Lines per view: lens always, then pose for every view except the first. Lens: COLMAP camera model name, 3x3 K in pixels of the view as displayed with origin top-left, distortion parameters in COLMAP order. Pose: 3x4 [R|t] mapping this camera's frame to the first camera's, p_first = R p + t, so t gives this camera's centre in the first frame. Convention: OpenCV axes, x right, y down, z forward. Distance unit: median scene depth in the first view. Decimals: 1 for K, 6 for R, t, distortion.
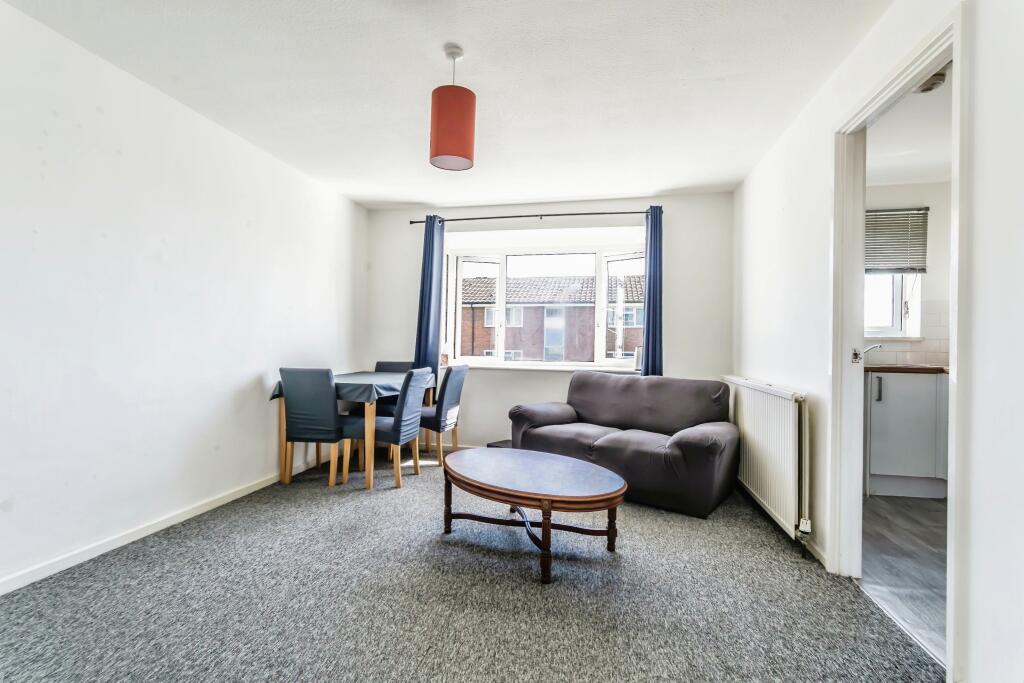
lens RADIAL K [[493.7, 0, 512.0], [0, 493.7, 341.5], [0, 0, 1]] dist [0.000780, 0.000150]
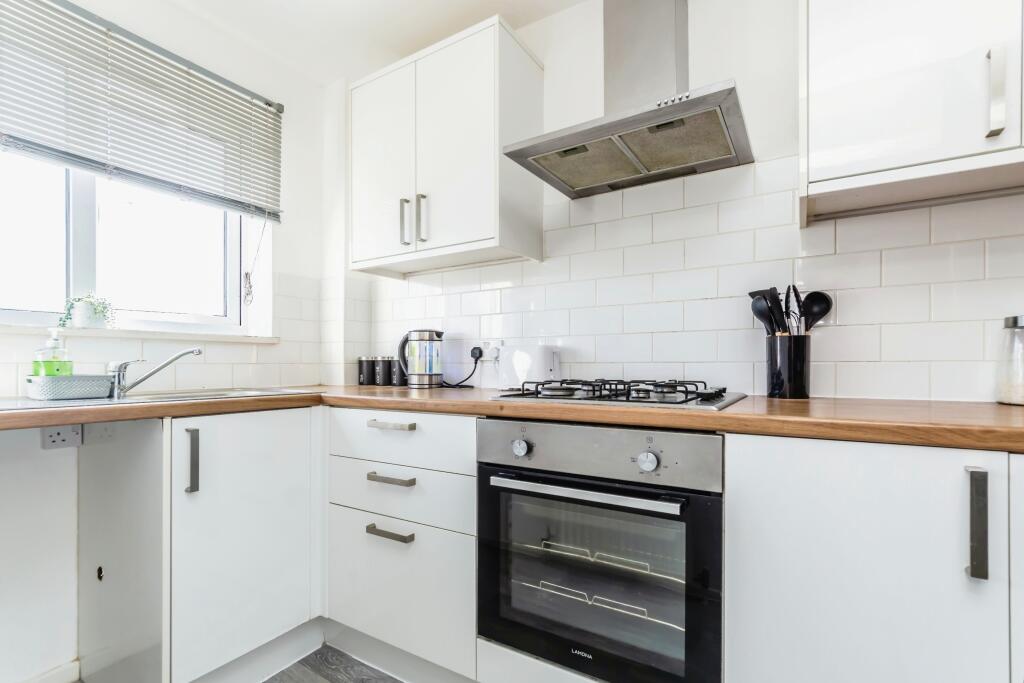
lens RADIAL K [[473.4, 0, 510.4], [0, 473.4, 368.0], [0, 0, 1]] dist [-0.000232, 0.000450]
pose [[0.367770, -0.017935, 0.929744, 0.431026], [-0.002352, 0.999793, 0.020216, 0.014477], [-0.929914, -0.009622, 0.367652, 0.555814]]
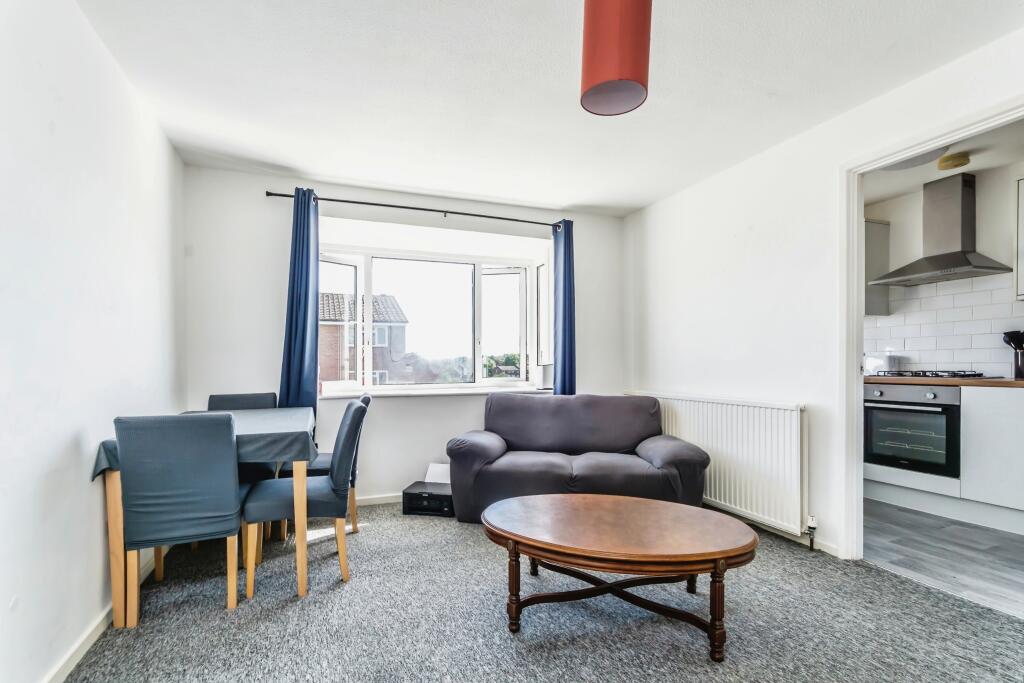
lens RADIAL K [[473.4, 0, 510.4], [0, 473.4, 368.0], [0, 0, 1]] dist [-0.000232, 0.000450]
pose [[0.839531, -0.023829, 0.542789, -0.335927], [0.015275, 0.999678, 0.020261, -0.003634], [-0.543097, -0.008719, 0.839625, 0.292622]]
